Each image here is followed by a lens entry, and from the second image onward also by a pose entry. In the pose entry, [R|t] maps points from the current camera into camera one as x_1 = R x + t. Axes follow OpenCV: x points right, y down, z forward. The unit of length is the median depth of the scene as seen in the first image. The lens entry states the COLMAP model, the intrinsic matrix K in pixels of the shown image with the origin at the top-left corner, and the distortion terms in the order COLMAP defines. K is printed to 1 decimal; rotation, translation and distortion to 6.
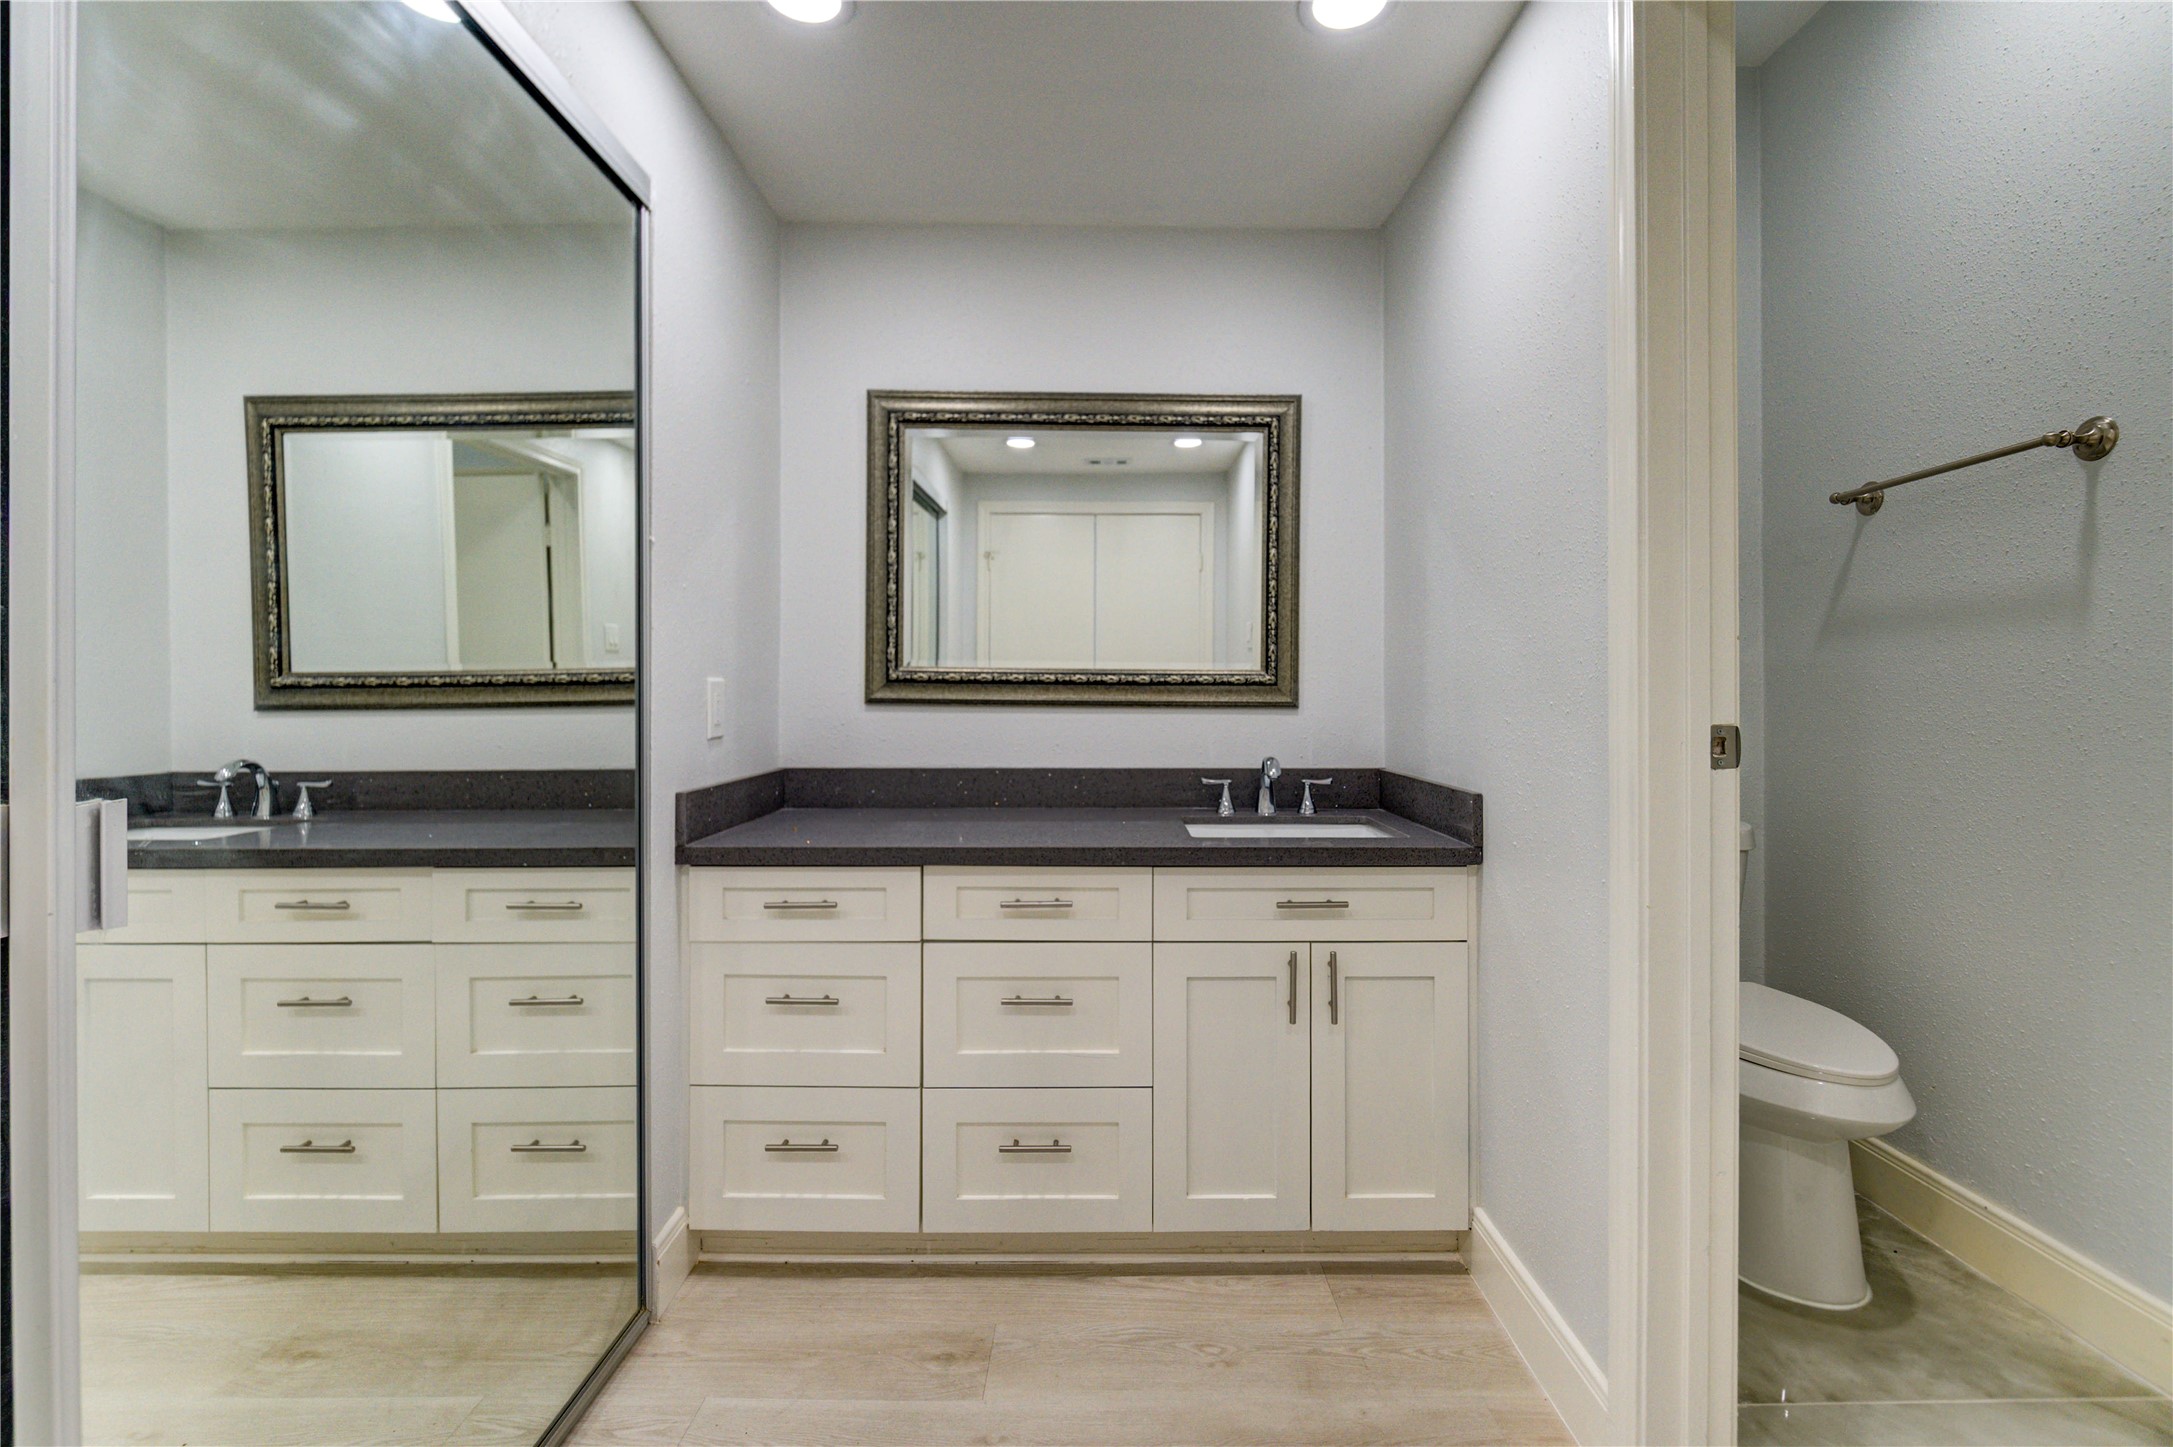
lens RADIAL K [[918.2, 0, 1087.5], [0, 918.2, 716.9], [0, 0, 1]] dist [0.002063, -0.014954]
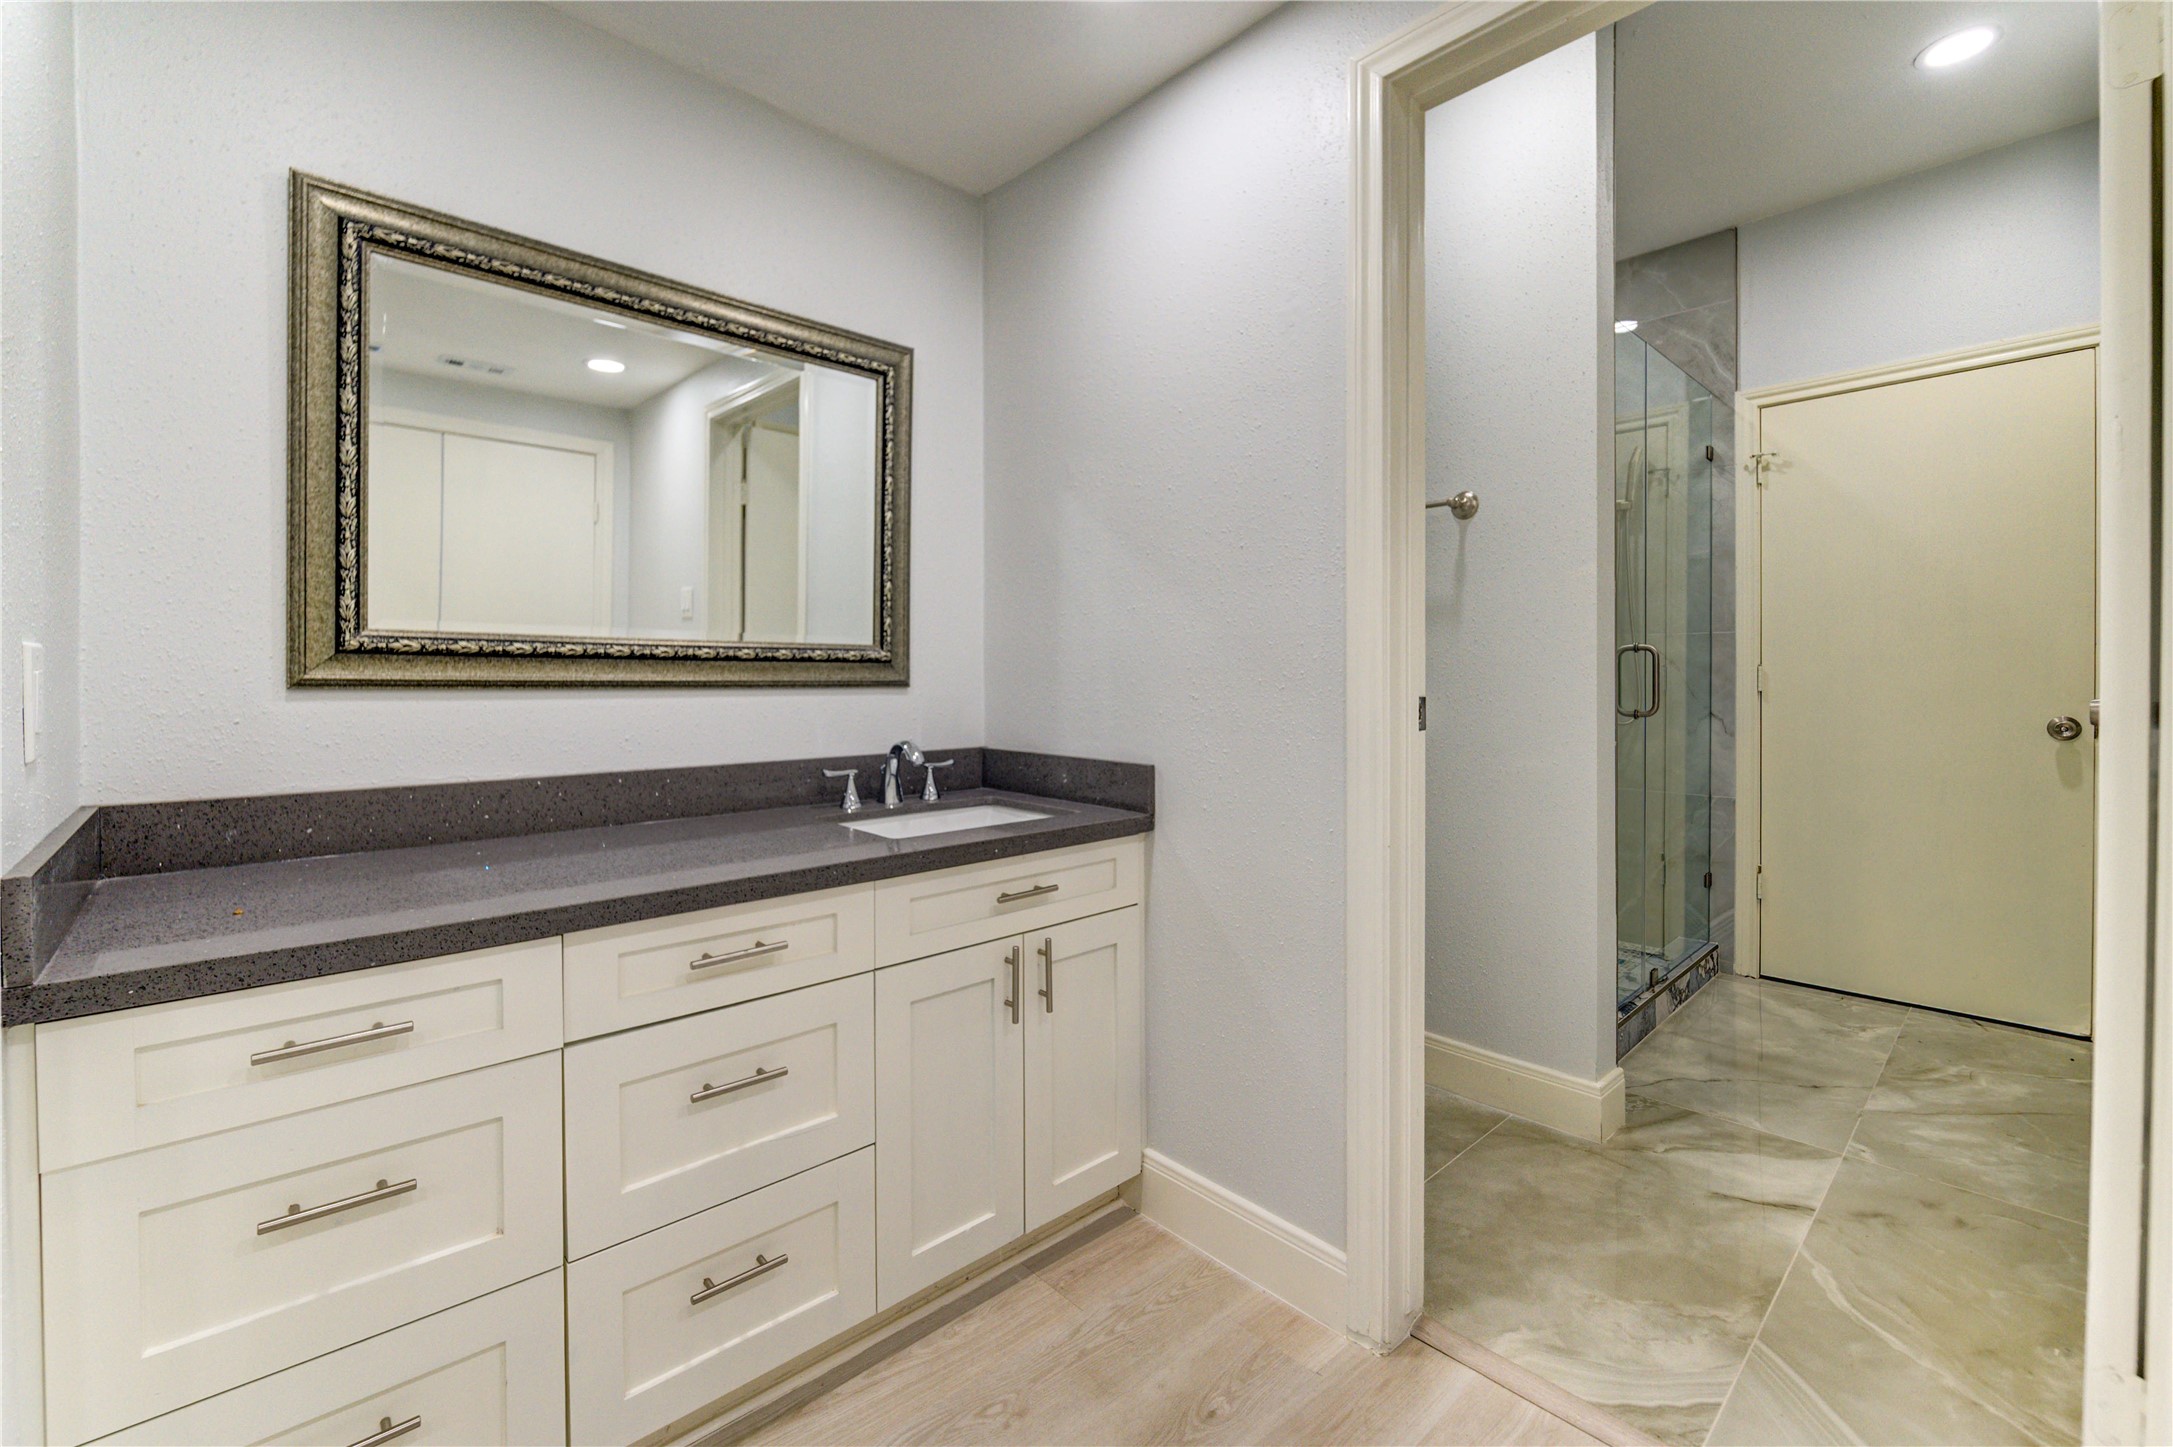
lens RADIAL K [[918.4, 0, 1073.3], [0, 918.4, 700.6], [0, 0, 1]] dist [-0.006531, -0.000313]
pose [[0.730071, -0.021397, 0.683036, -0.288784], [0.015291, 0.999771, 0.014975, -0.007557], [-0.683200, -0.000489, 0.730231, 0.215030]]
